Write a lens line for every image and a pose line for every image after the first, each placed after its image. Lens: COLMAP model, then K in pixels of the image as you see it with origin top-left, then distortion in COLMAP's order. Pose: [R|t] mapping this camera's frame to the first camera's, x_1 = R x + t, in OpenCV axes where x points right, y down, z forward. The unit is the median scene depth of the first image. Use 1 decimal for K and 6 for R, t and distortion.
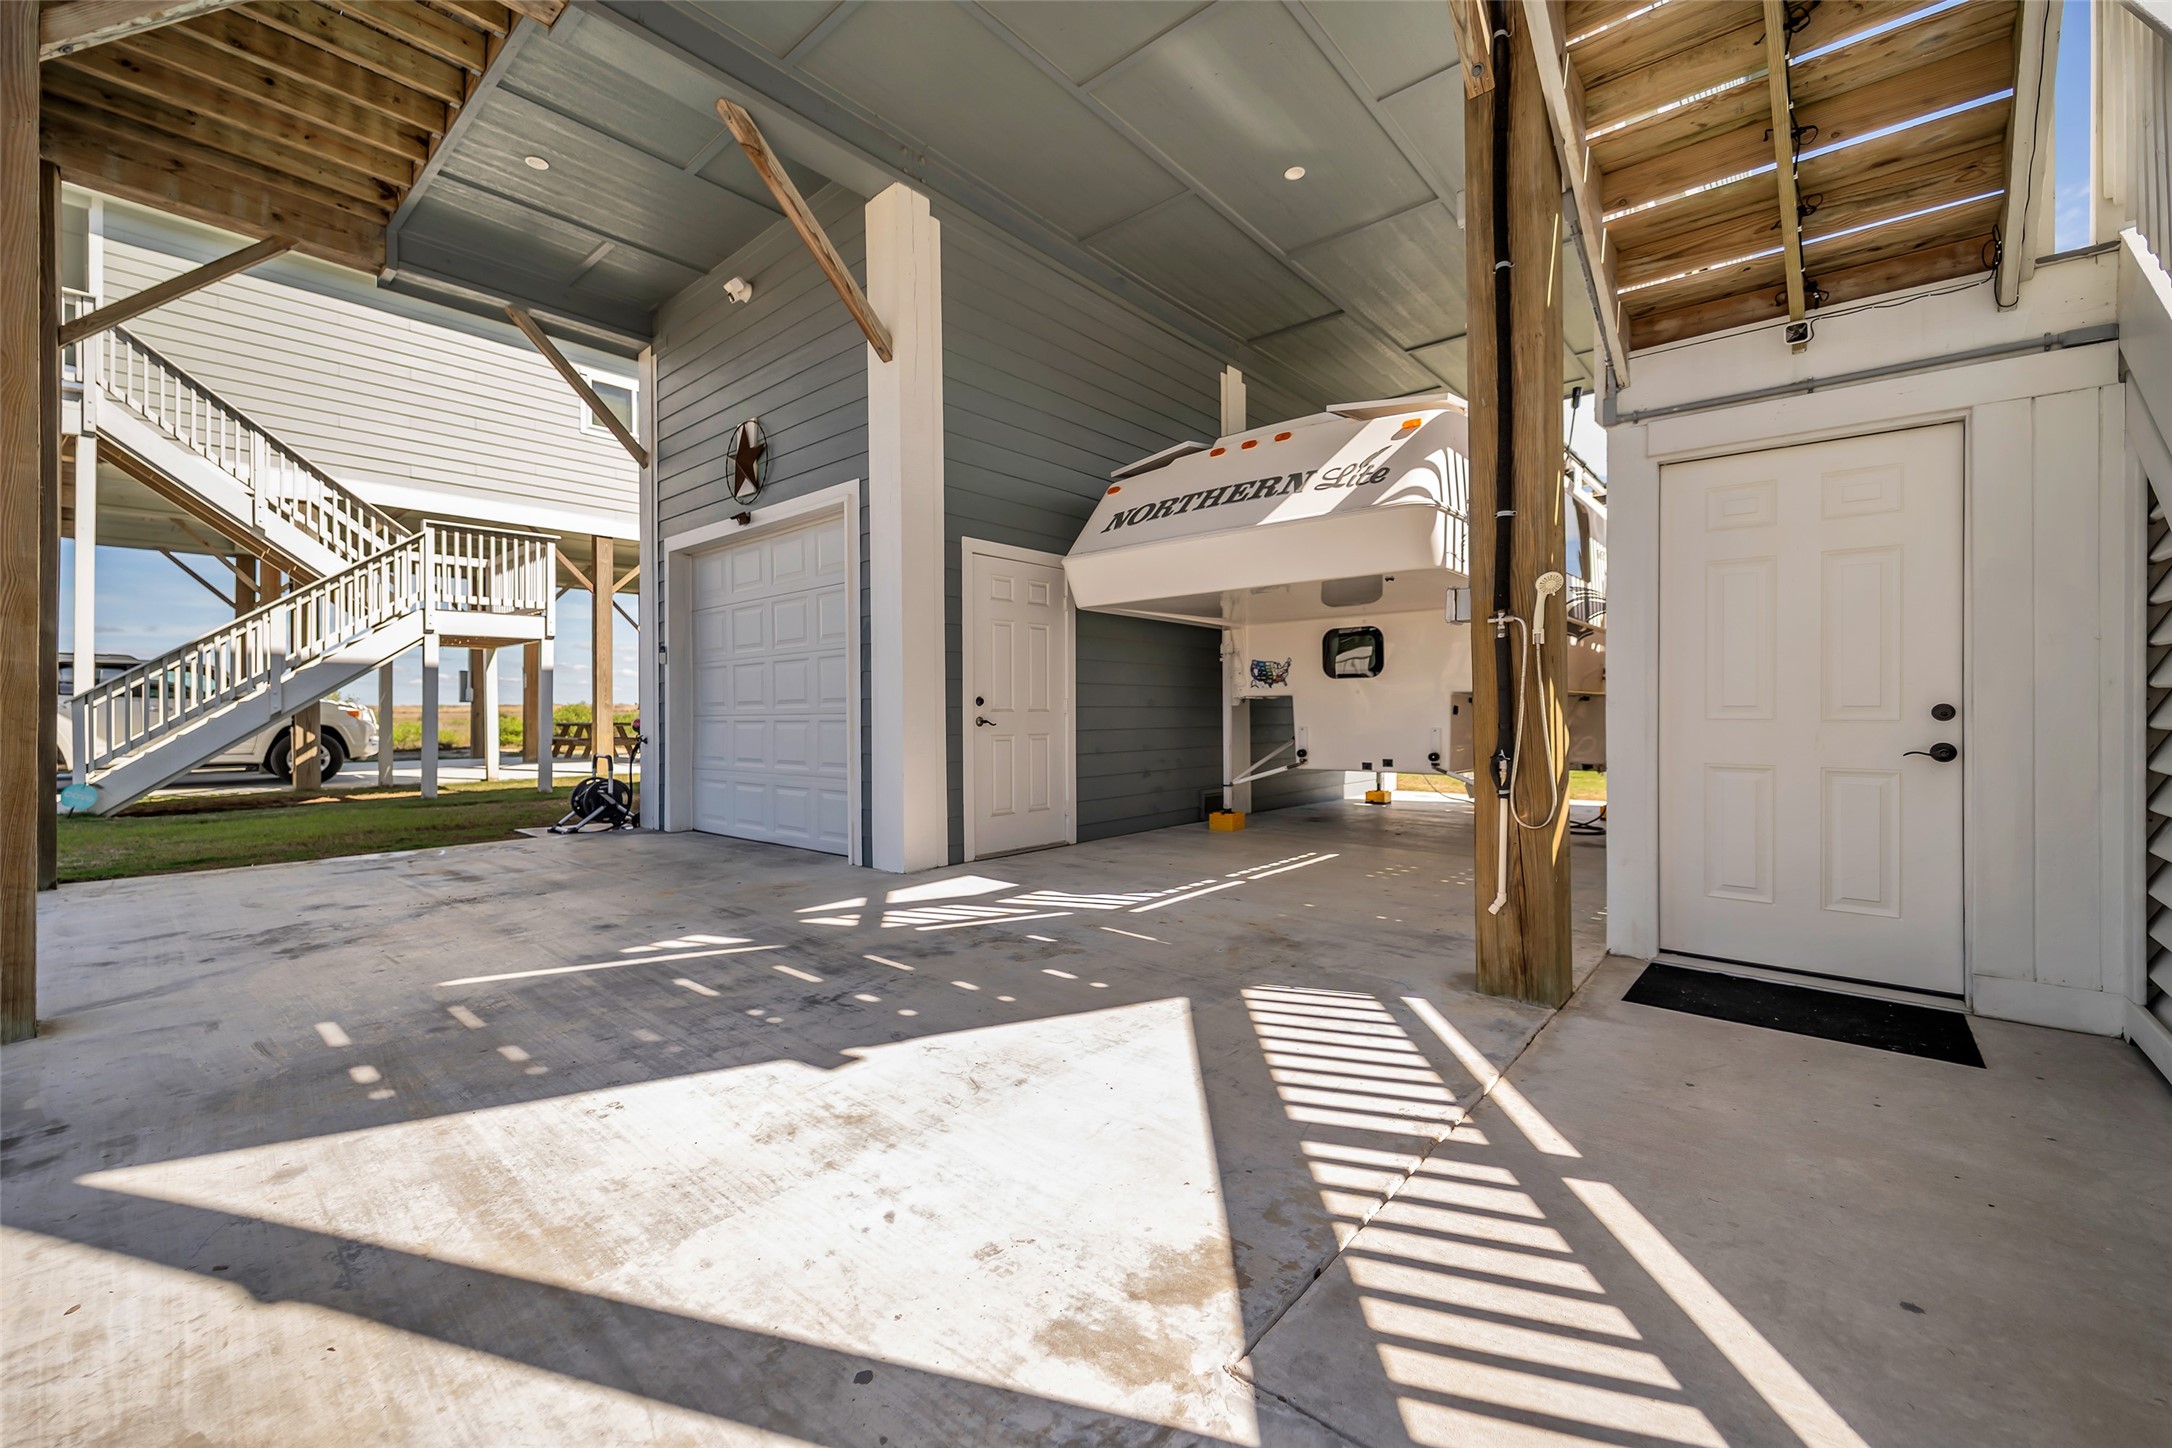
lens RADIAL K [[873.3, 0, 1074.8], [0, 873.3, 718.3], [0, 0, 1]] dist [0.001521, -0.000050]
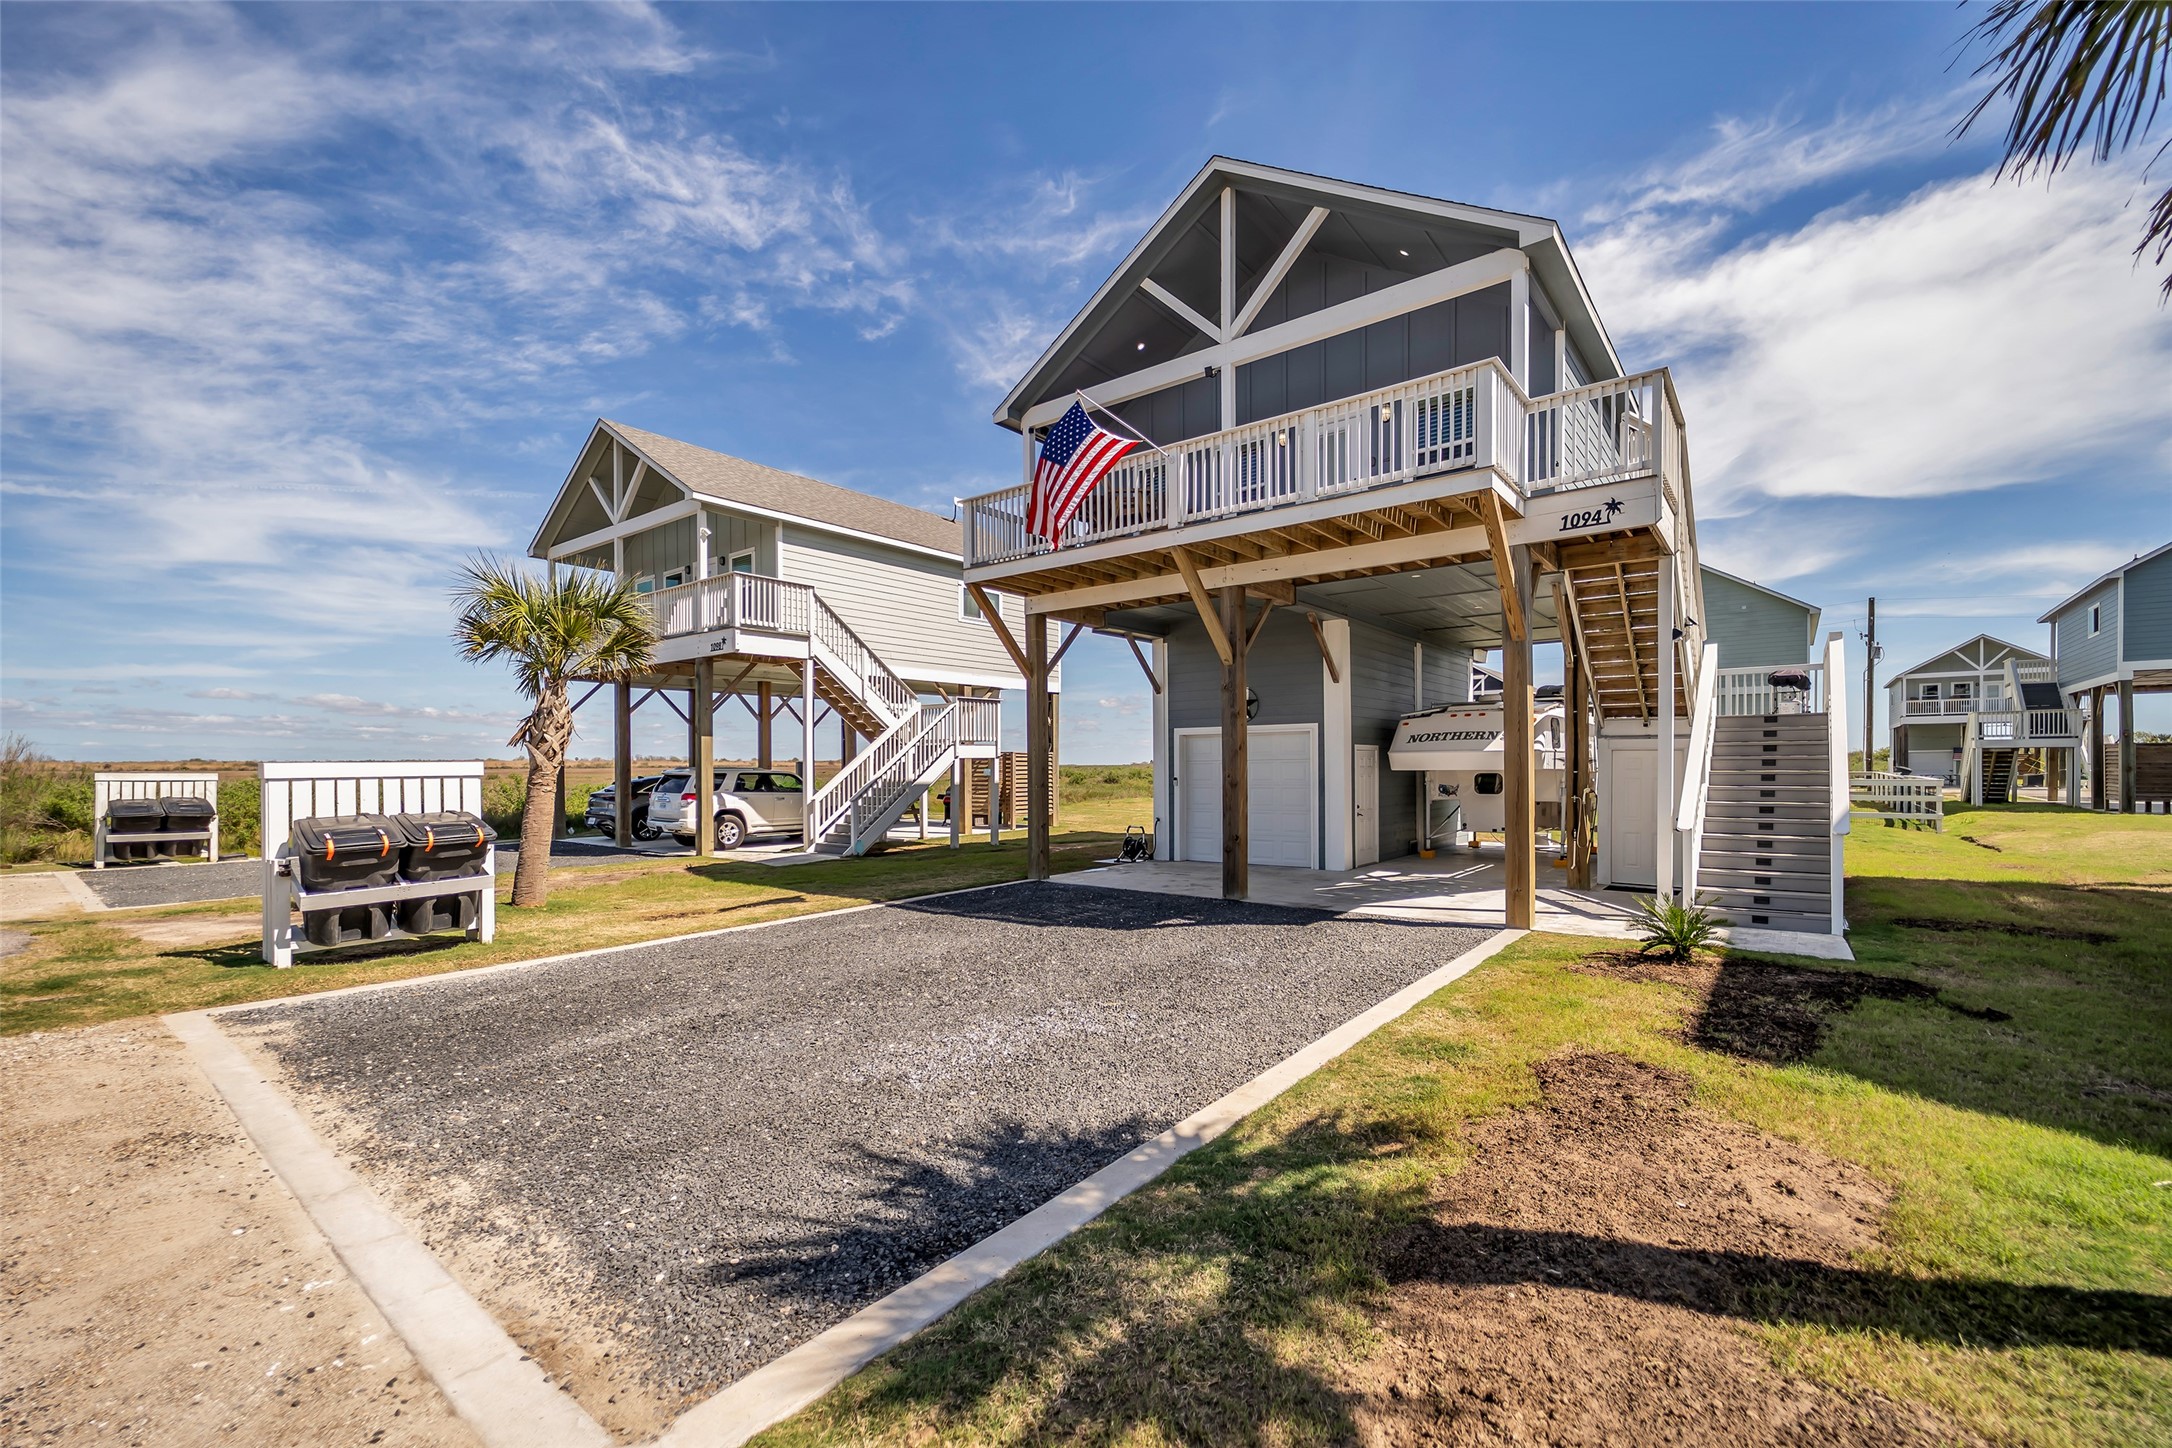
lens RADIAL K [[886.2, 0, 1080.7], [0, 886.2, 768.3], [0, 0, 1]] dist [-0.001283, -0.000092]
pose [[0.998591, -0.003048, 0.052974, -1.068464], [0.003178, 0.999992, -0.002371, -0.130677], [-0.052966, 0.002536, 0.998593, -1.578613]]
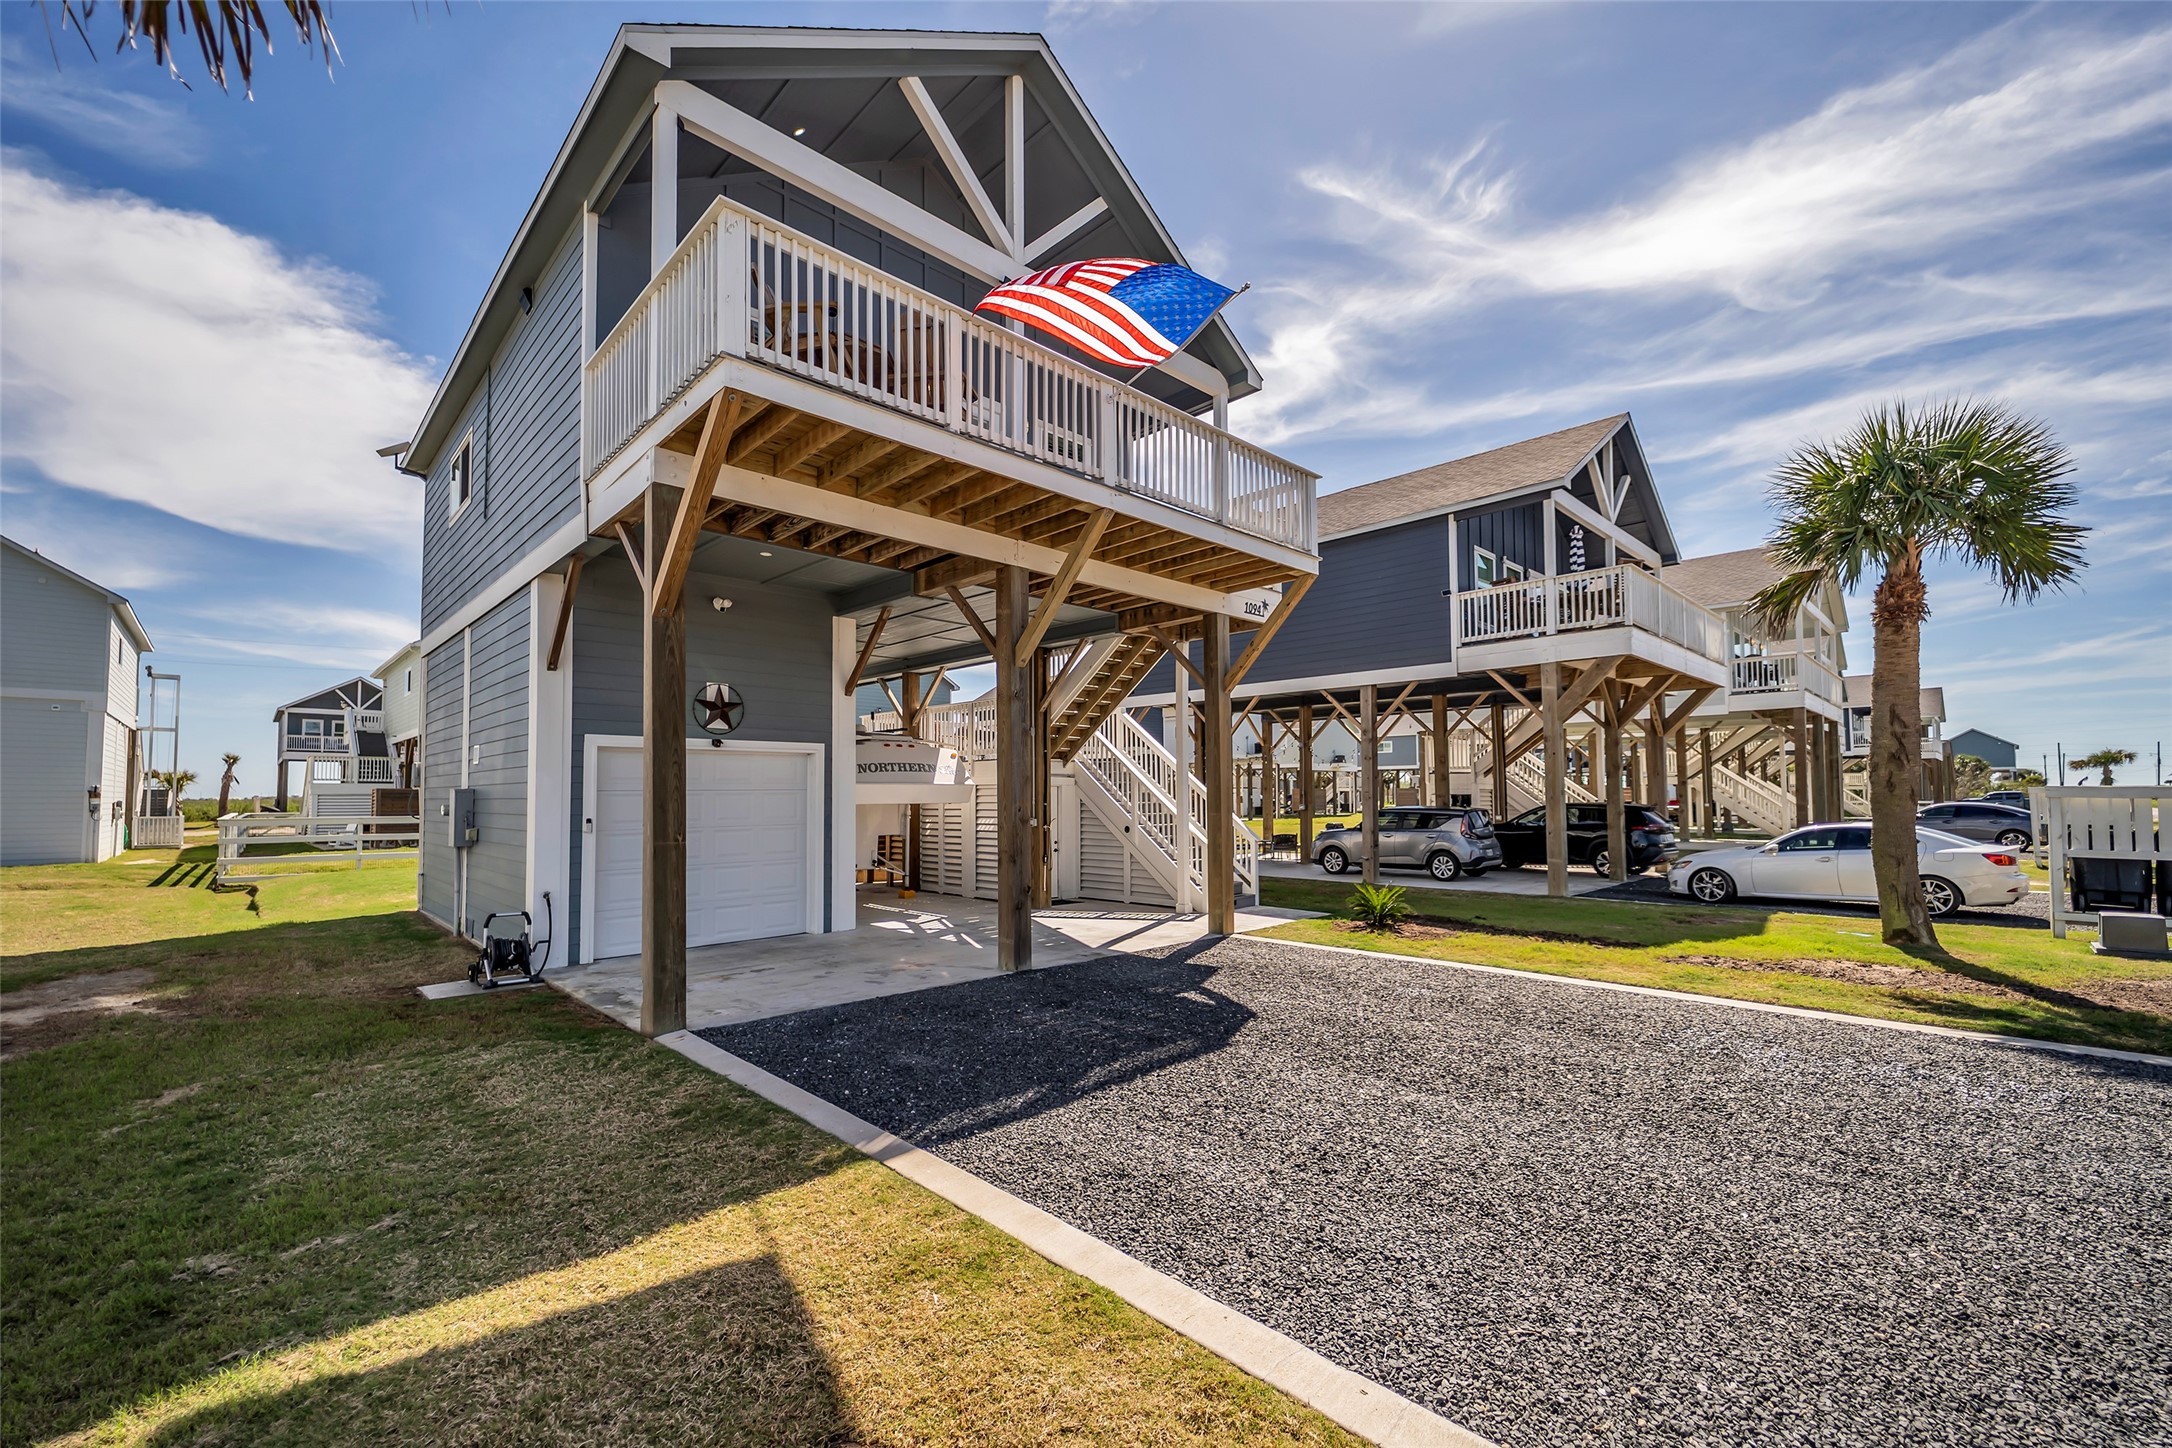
lens RADIAL K [[898.0, 0, 1078.2], [0, 898.0, 765.5], [0, 0, 1]] dist [-0.001380, -0.000068]
pose [[0.078954, 0.037387, 0.996177, -2.223973], [0.009240, 0.999226, -0.038234, -0.134201], [-0.996835, 0.012223, 0.078547, 0.236318]]
